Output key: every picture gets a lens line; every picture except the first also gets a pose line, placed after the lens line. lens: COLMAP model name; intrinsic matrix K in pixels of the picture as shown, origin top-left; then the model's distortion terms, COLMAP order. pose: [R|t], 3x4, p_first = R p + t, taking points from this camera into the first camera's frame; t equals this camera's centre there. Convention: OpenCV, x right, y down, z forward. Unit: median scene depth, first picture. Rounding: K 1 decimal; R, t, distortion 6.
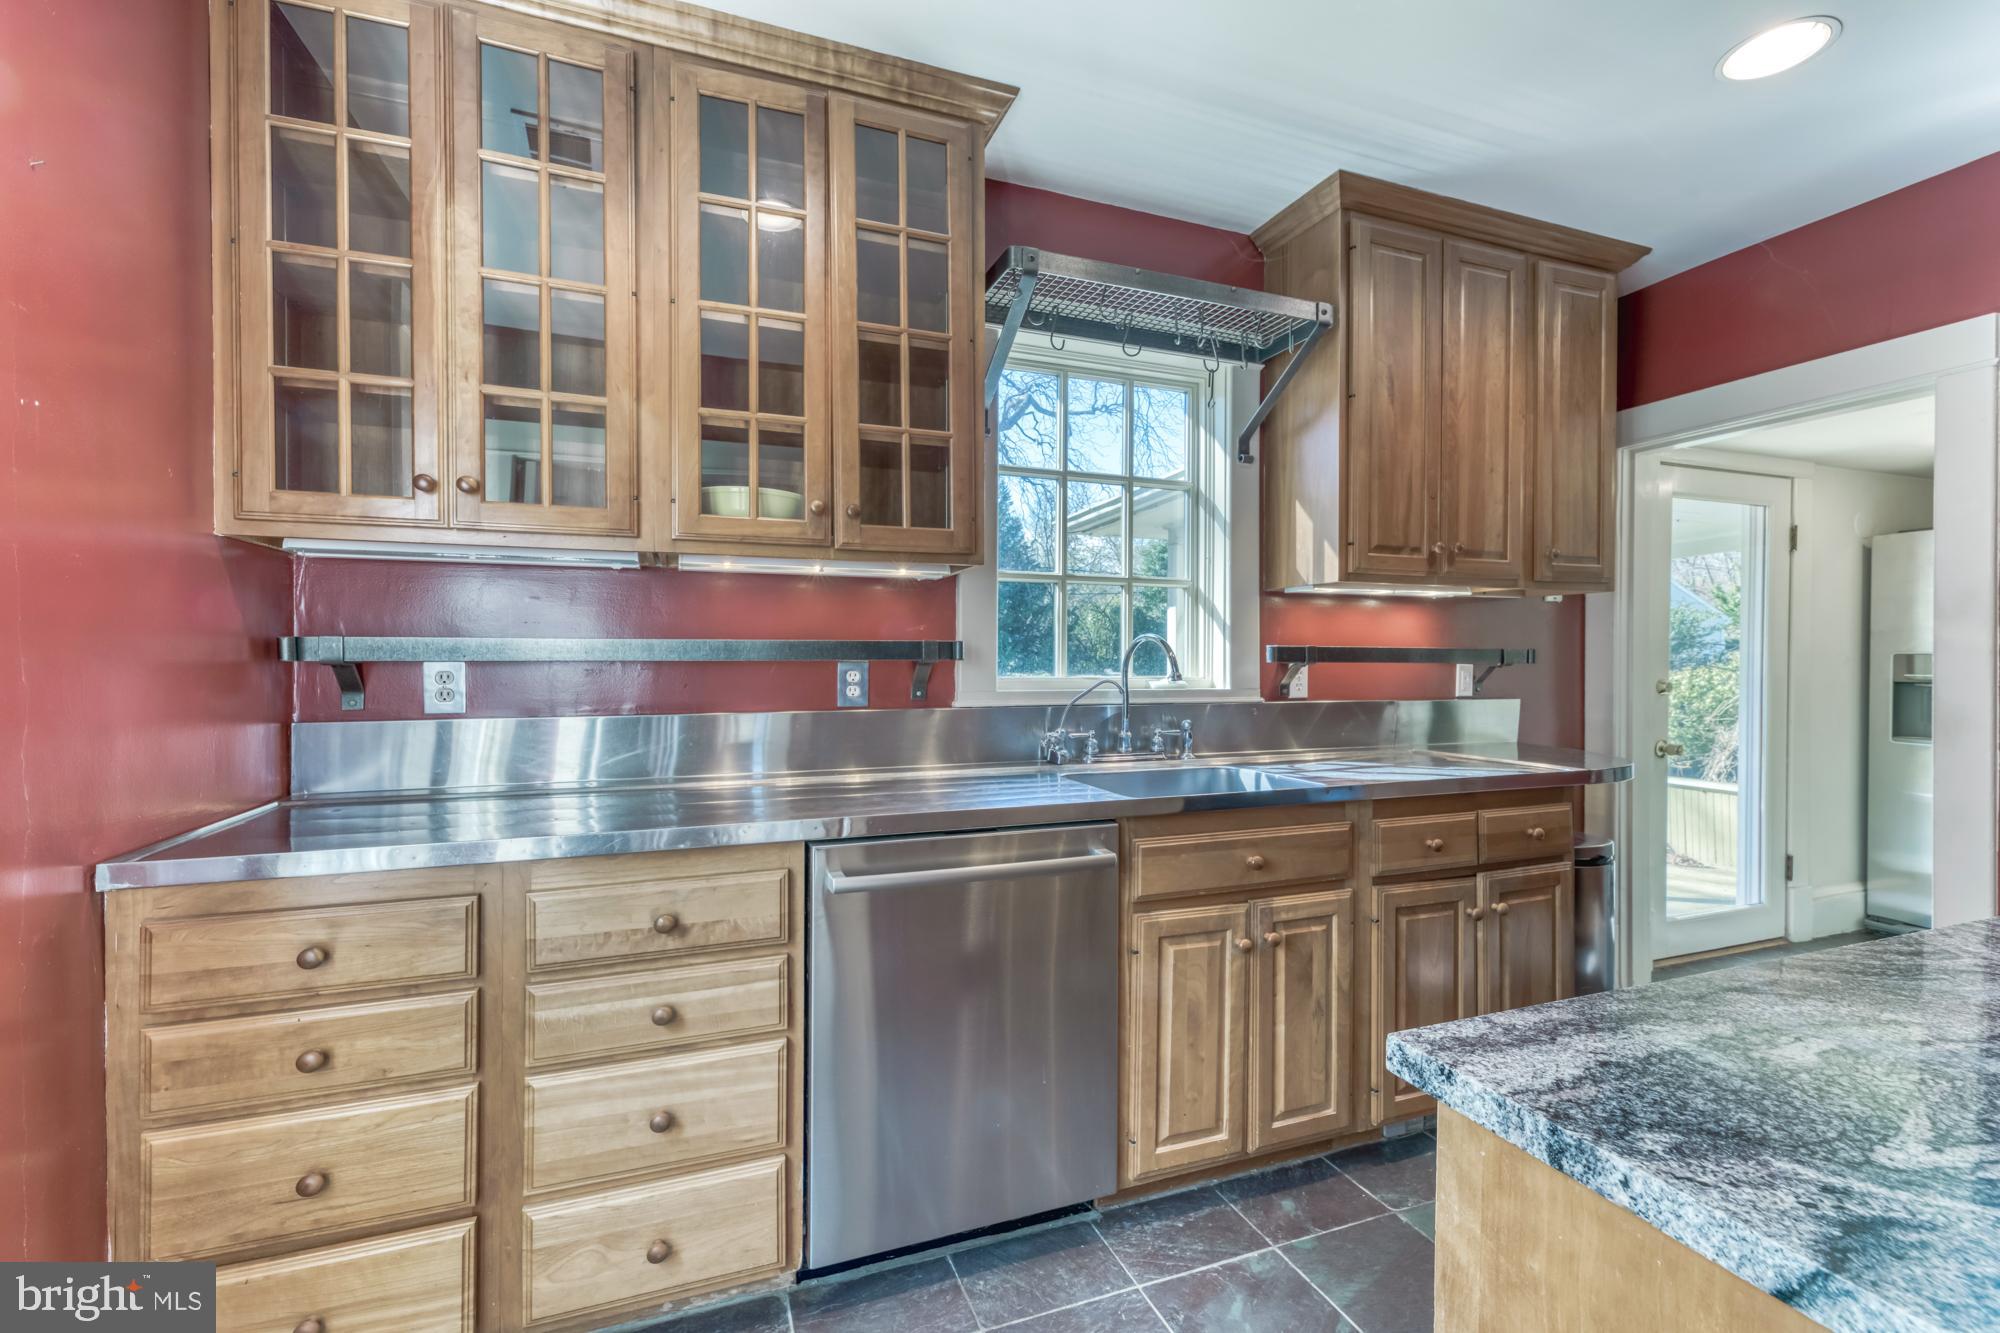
lens RADIAL K [[845.7, 0, 1007.3], [0, 845.7, 668.1], [0, 0, 1]] dist [0.011289, -0.000091]
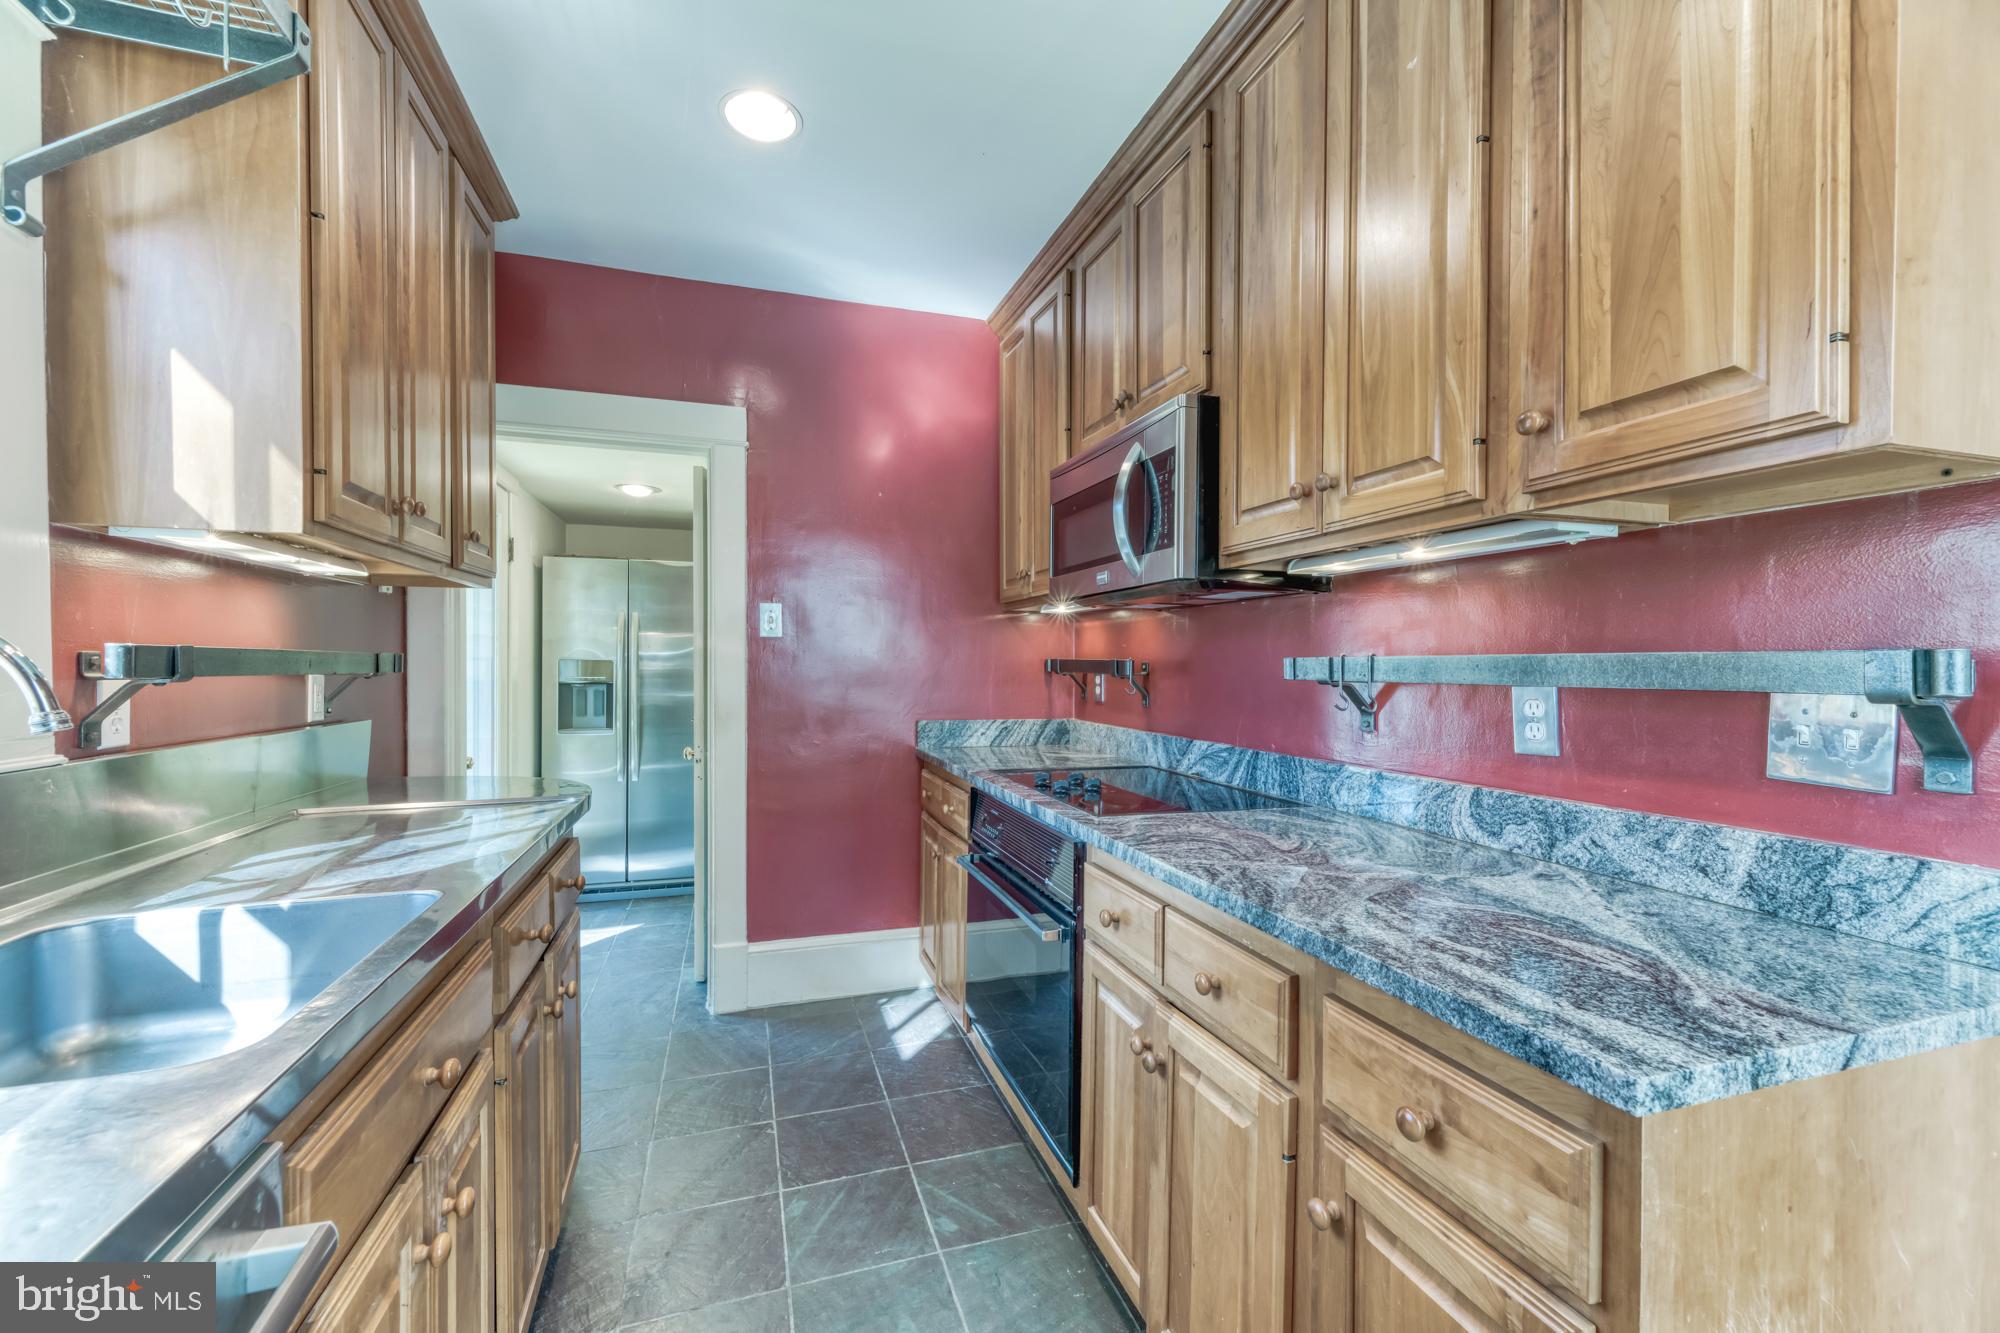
lens RADIAL K [[845.7, 0, 1007.3], [0, 845.7, 668.1], [0, 0, 1]] dist [0.011289, -0.000091]
pose [[0.032461, -0.006050, 0.999455, -0.556165], [0.005433, 0.999968, 0.005877, -0.046034], [-0.999458, 0.005240, 0.032493, 1.741855]]
